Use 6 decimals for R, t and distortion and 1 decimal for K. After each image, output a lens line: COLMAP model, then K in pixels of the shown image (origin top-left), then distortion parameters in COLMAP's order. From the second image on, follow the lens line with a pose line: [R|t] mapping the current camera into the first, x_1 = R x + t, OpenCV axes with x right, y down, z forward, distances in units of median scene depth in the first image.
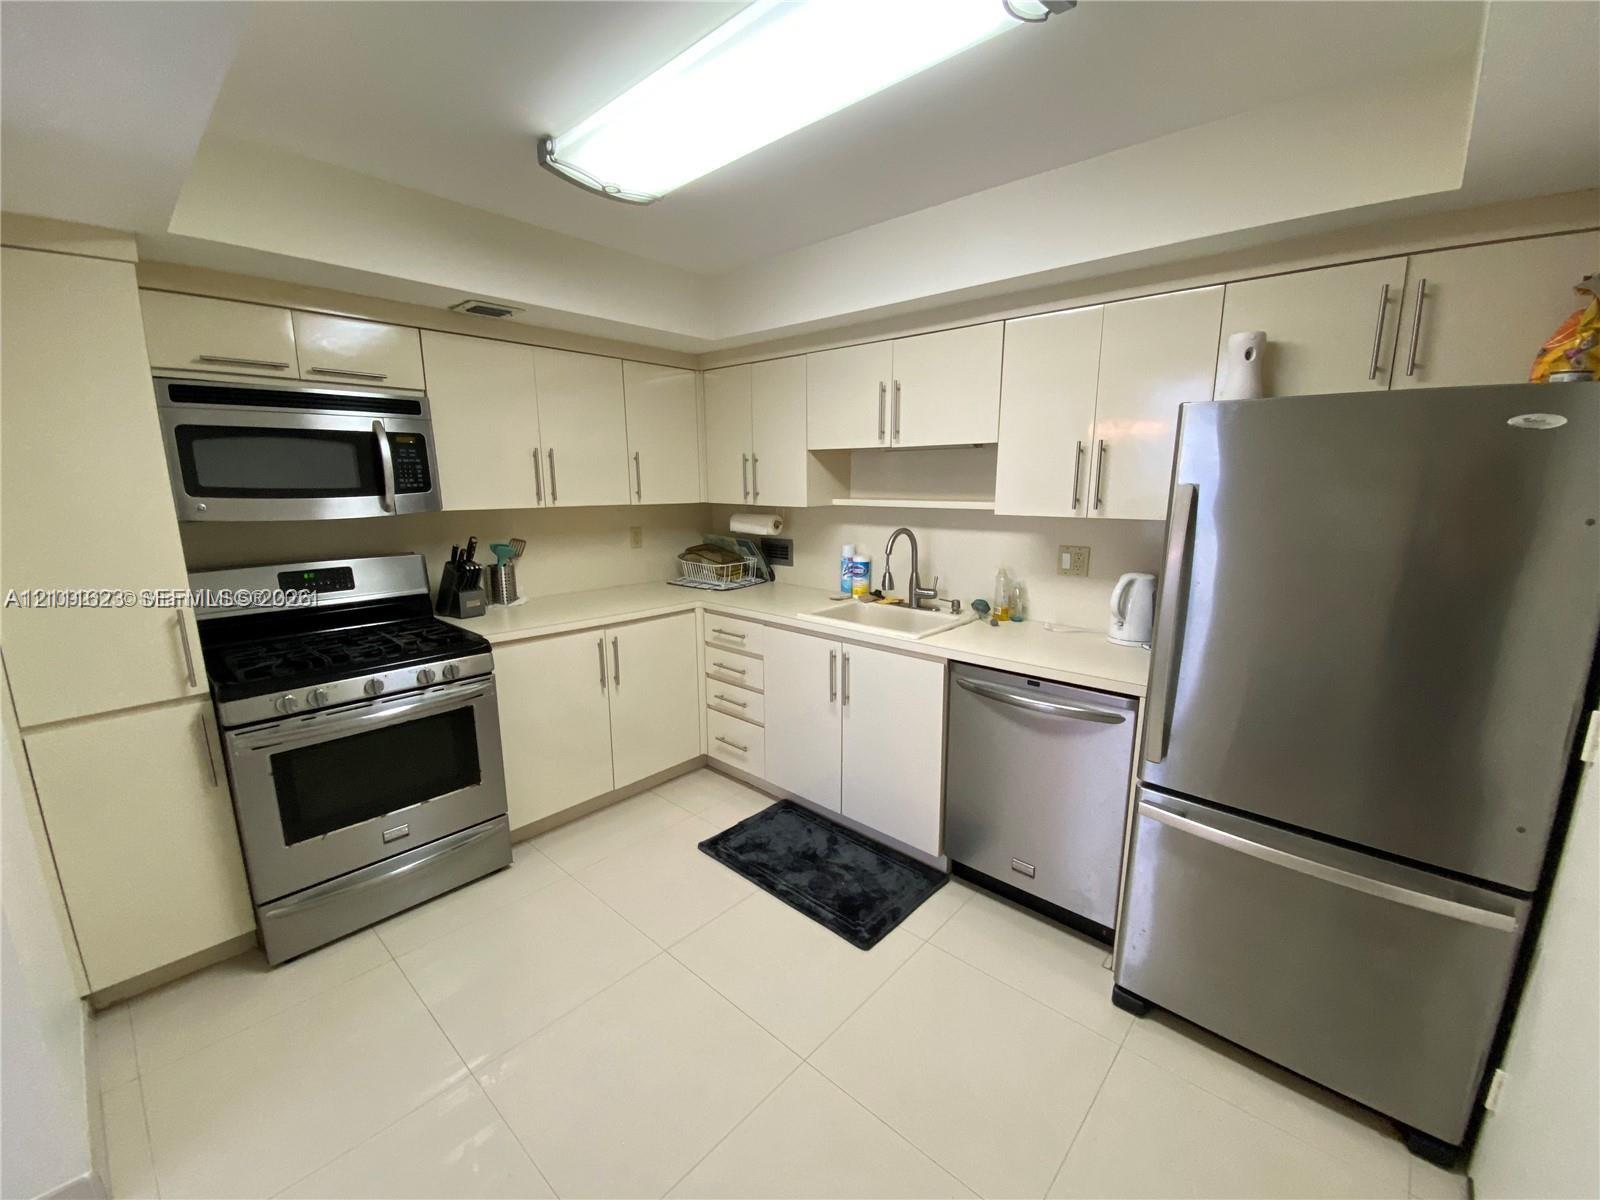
lens RADIAL K [[656.3, 0, 812.5], [0, 656.3, 614.7], [0, 0, 1]] dist [-0.013159, -0.005351]
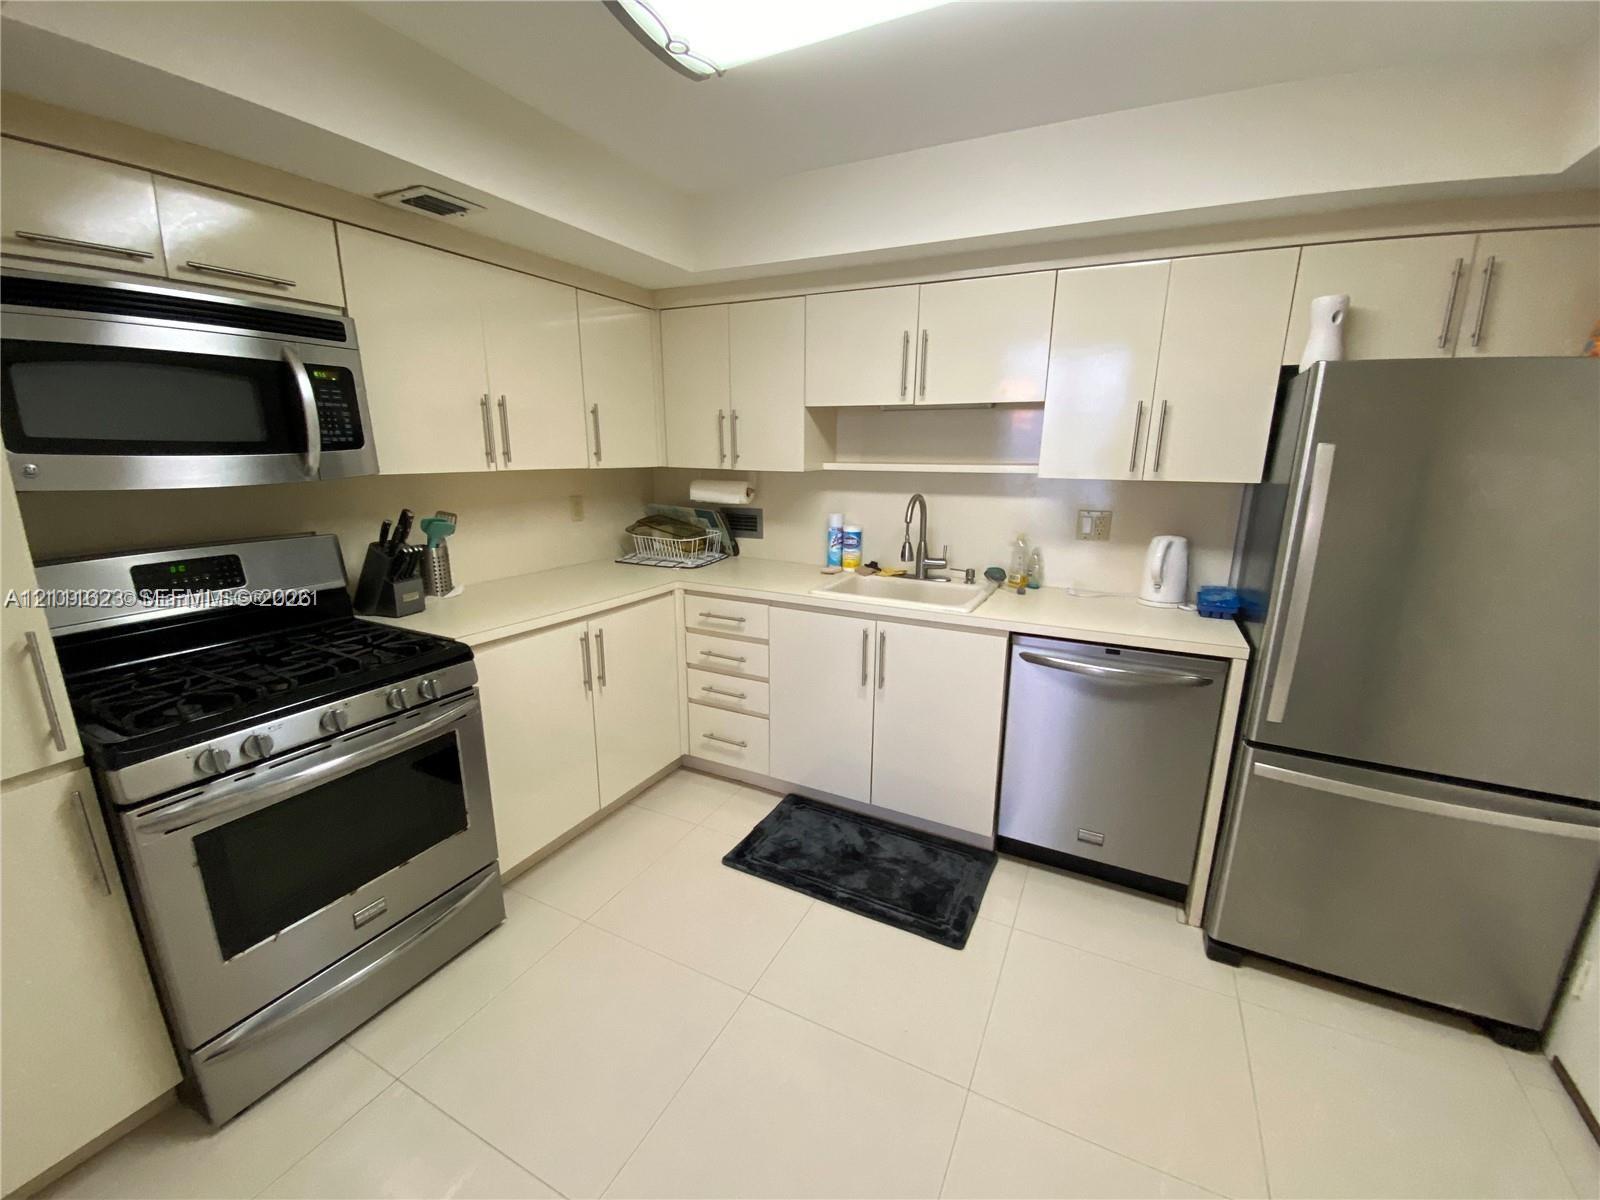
lens RADIAL K [[656.3, 0, 823.0], [0, 656.3, 615.1], [0, 0, 1]] dist [-0.013159, -0.005351]
pose [[0.965034, -0.055198, 0.256249, -0.283908], [0.043868, 0.997799, 0.049729, -0.014500], [-0.258429, -0.036749, 0.965331, 0.150658]]
